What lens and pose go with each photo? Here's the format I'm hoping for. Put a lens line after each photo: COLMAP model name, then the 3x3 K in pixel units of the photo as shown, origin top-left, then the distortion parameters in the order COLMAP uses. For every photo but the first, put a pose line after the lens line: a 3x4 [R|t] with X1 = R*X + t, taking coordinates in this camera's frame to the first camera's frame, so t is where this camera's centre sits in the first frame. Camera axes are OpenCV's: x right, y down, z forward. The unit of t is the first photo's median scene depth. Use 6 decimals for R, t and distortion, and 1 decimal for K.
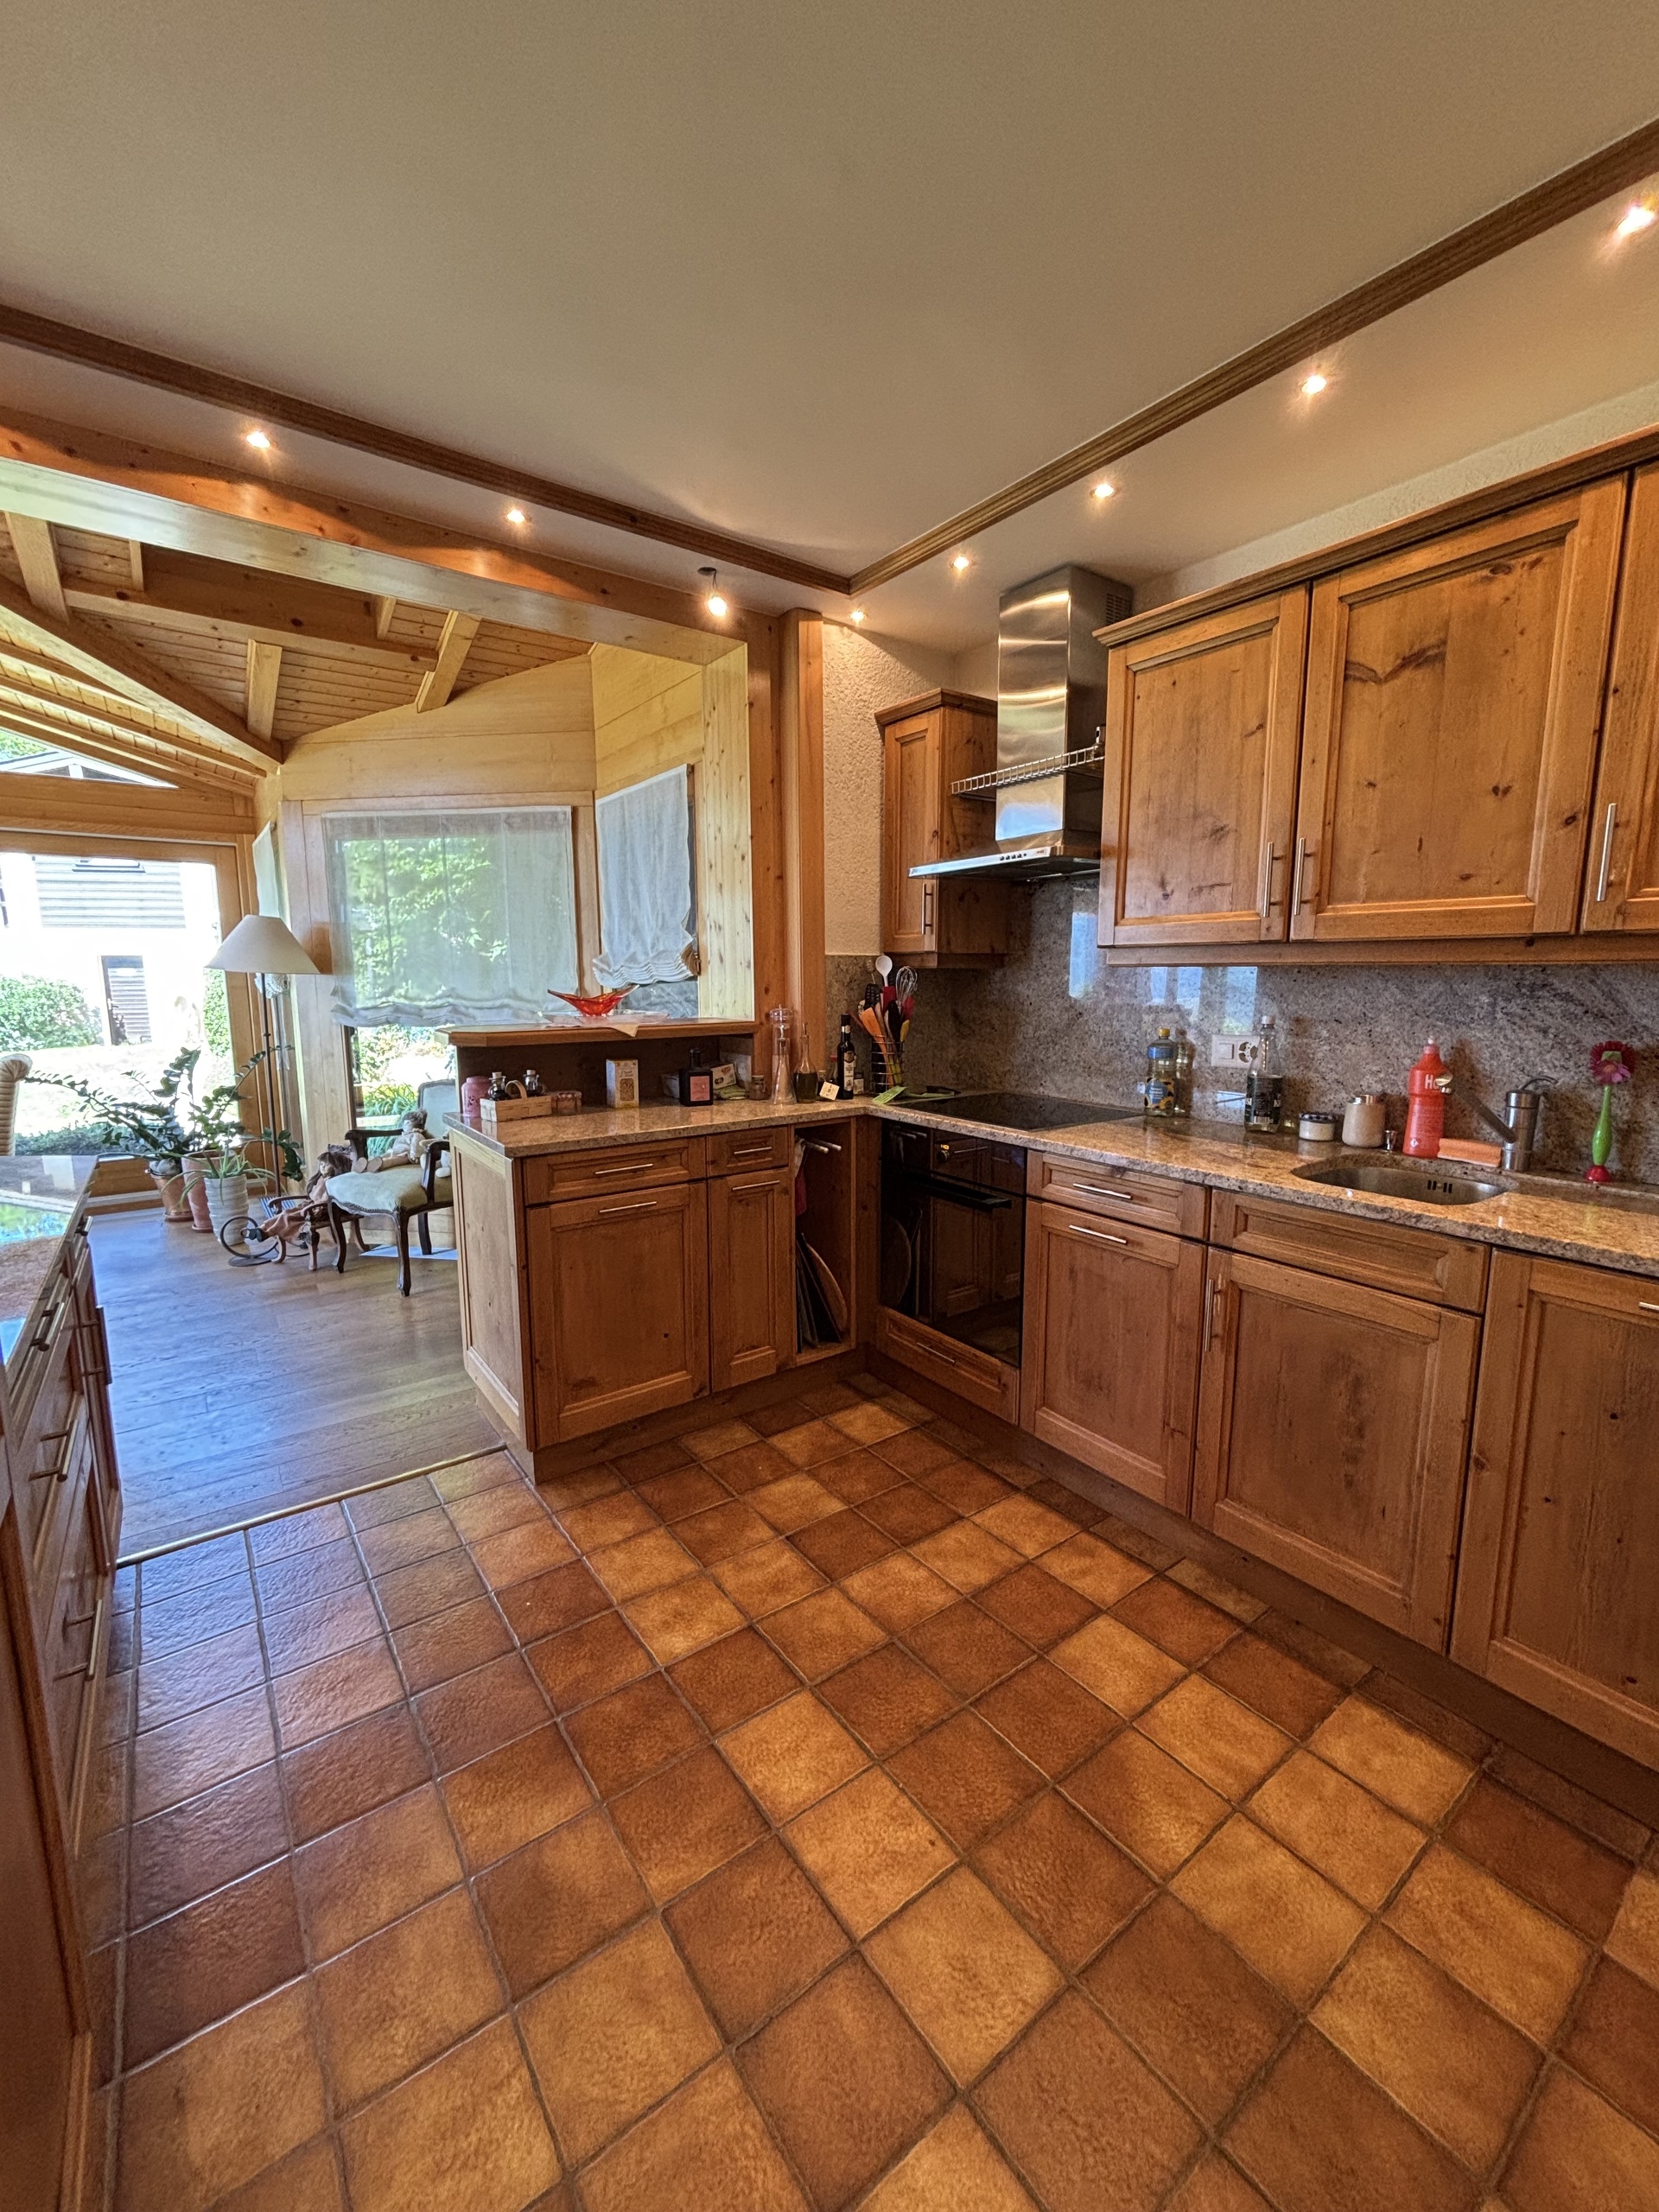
lens RADIAL K [[896.4, 0, 830.7], [0, 896.4, 1101.2], [0, 0, 1]] dist [0.000992, 0.001753]
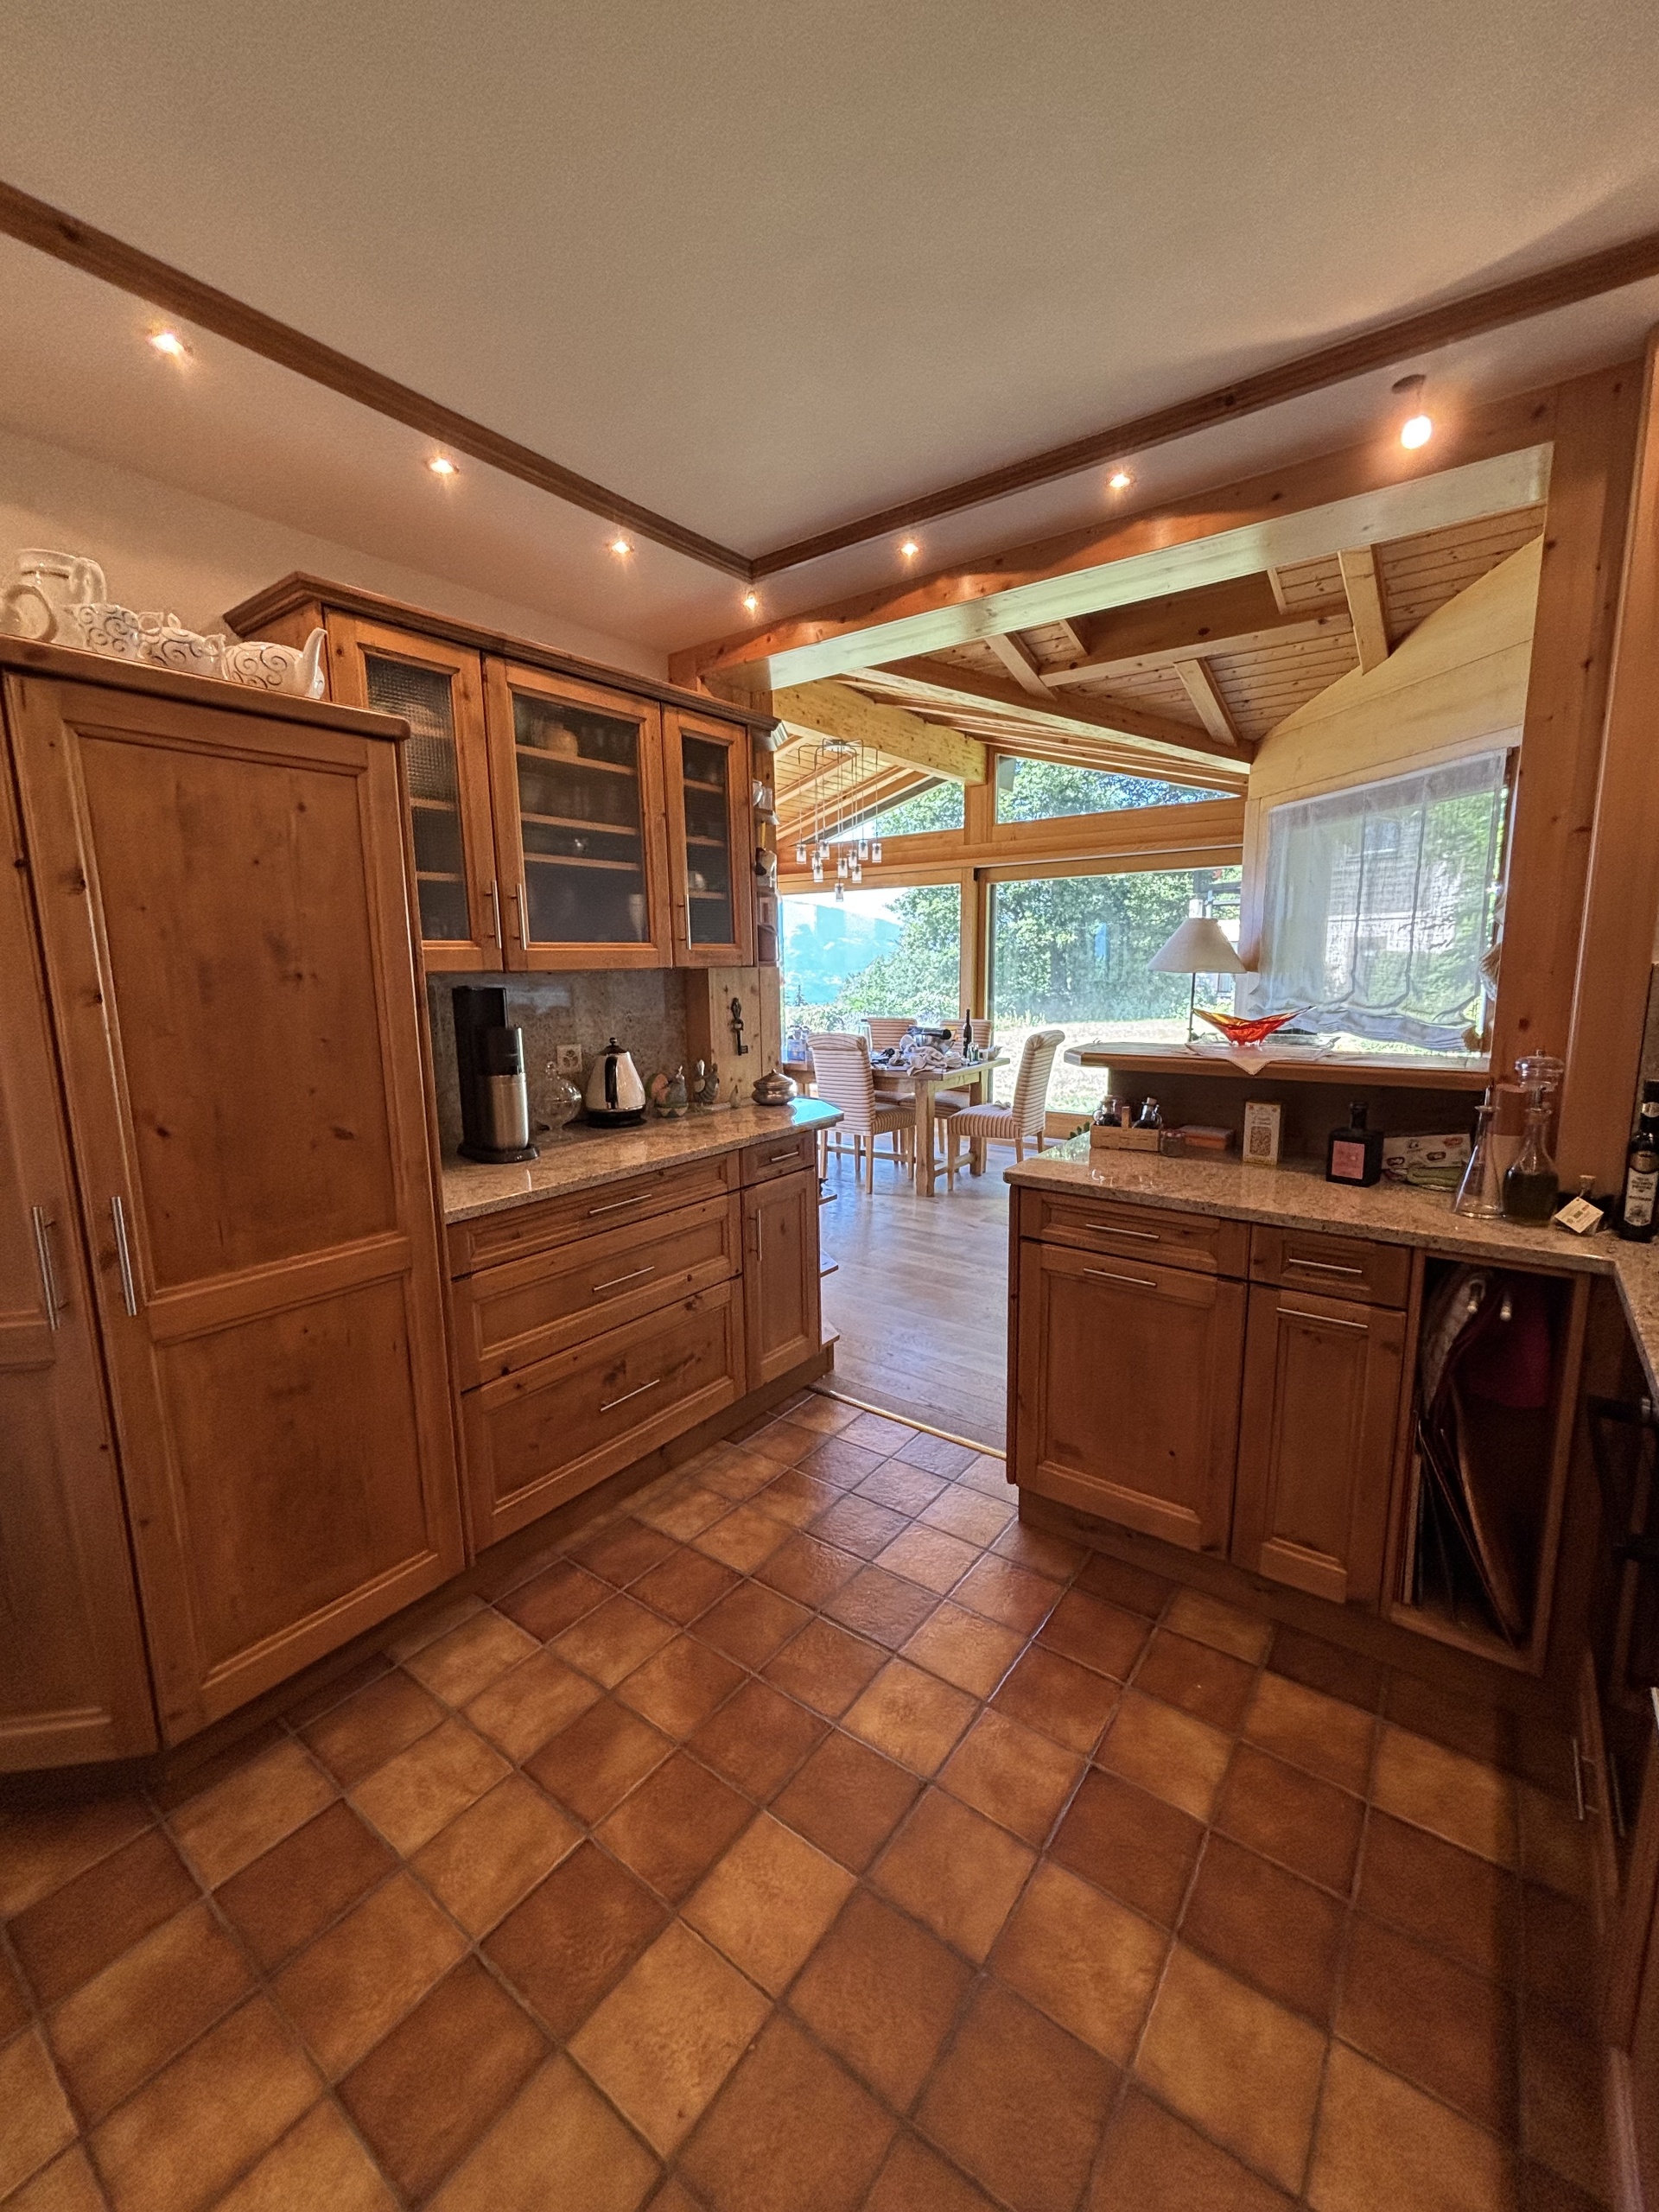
lens RADIAL K [[896.4, 0, 832.1], [0, 896.4, 1101.7], [0, 0, 1]] dist [0.000992, 0.001753]
pose [[0.296066, 0.151943, -0.943005, 0.448064], [-0.126700, 0.984790, 0.118897, -0.105299], [0.946727, 0.084278, 0.310814, 0.460122]]
